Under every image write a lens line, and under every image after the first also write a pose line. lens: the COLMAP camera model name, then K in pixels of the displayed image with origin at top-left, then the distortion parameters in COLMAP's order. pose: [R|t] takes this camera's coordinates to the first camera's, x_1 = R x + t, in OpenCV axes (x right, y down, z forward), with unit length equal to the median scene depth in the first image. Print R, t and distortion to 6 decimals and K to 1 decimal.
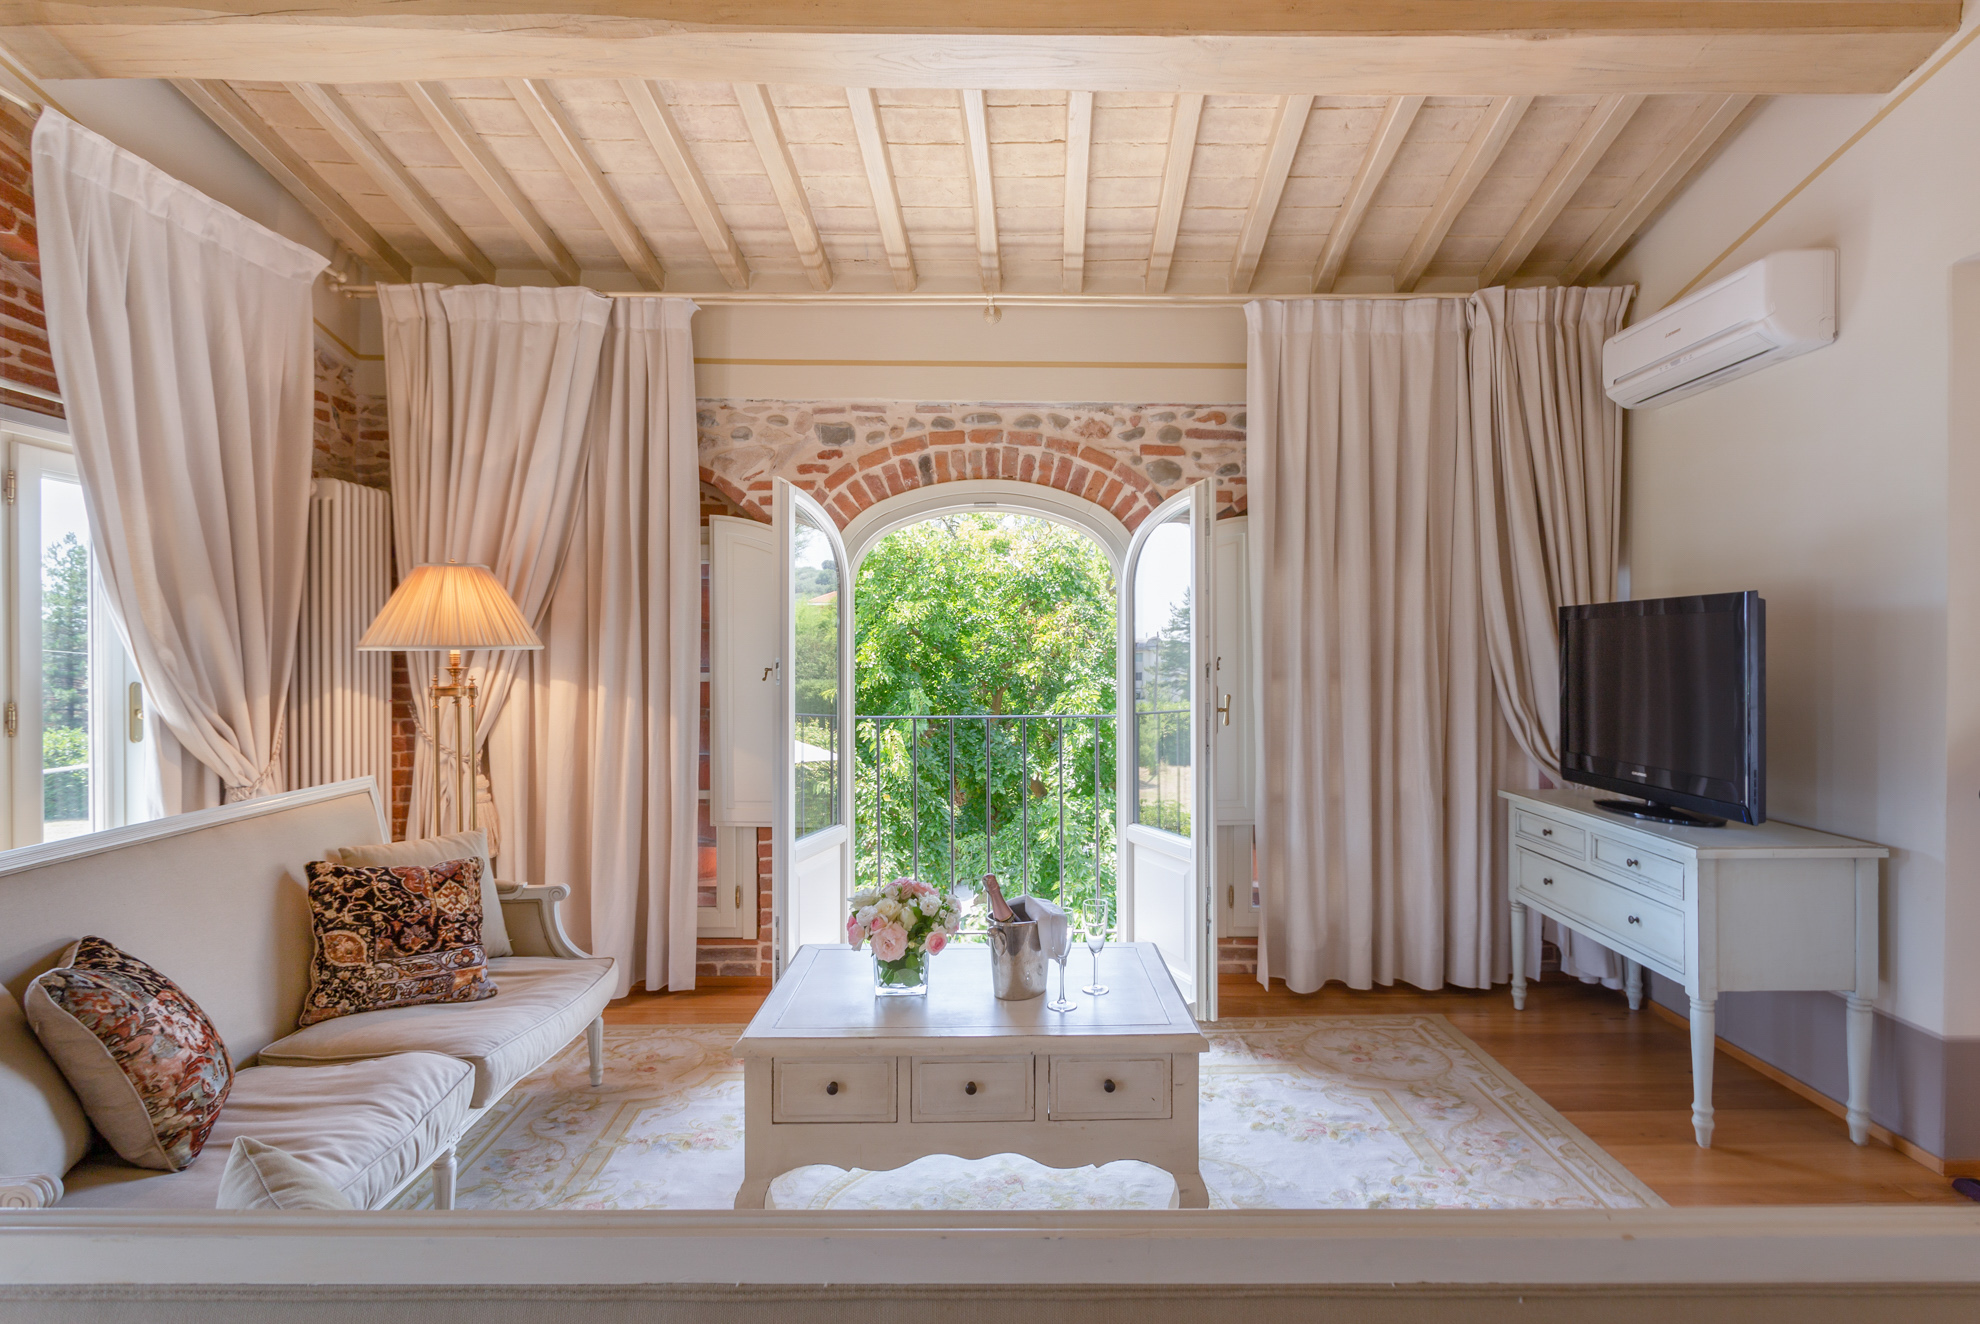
lens RADIAL K [[1017.6, 0, 996.8], [0, 1017.6, 662.6], [0, 0, 1]] dist [0.000960, 0.004164]
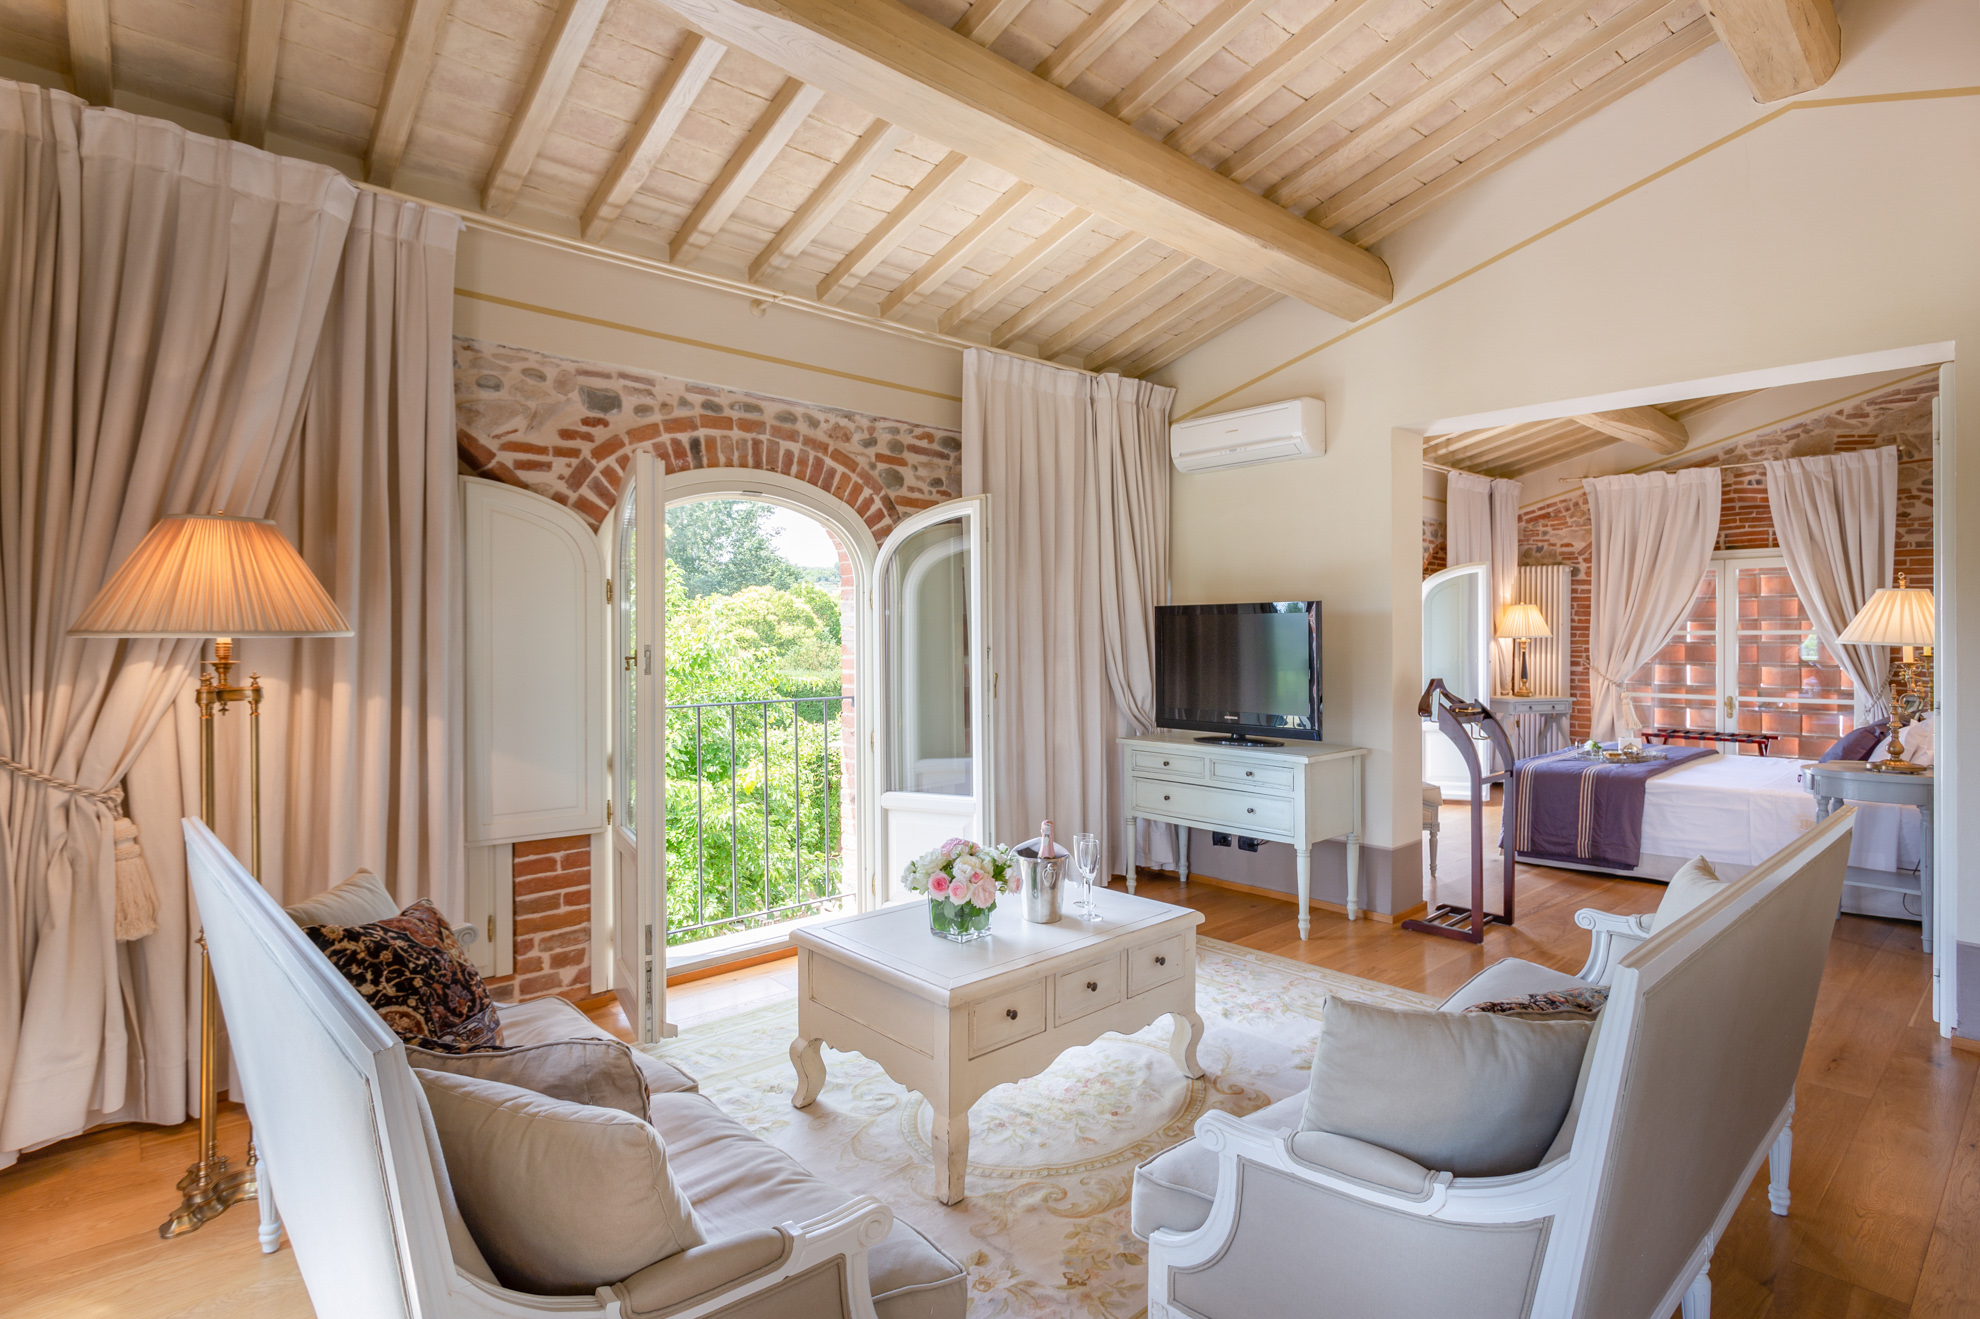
lens RADIAL K [[1017.6, 0, 1038.3], [0, 1017.6, 633.3], [0, 0, 1]] dist [0.000960, 0.004164]
pose [[0.727724, 0.001243, 0.685869, -0.500091], [0.008781, 0.999900, -0.011129, -0.001944], [-0.685814, 0.014122, 0.727640, 0.067414]]
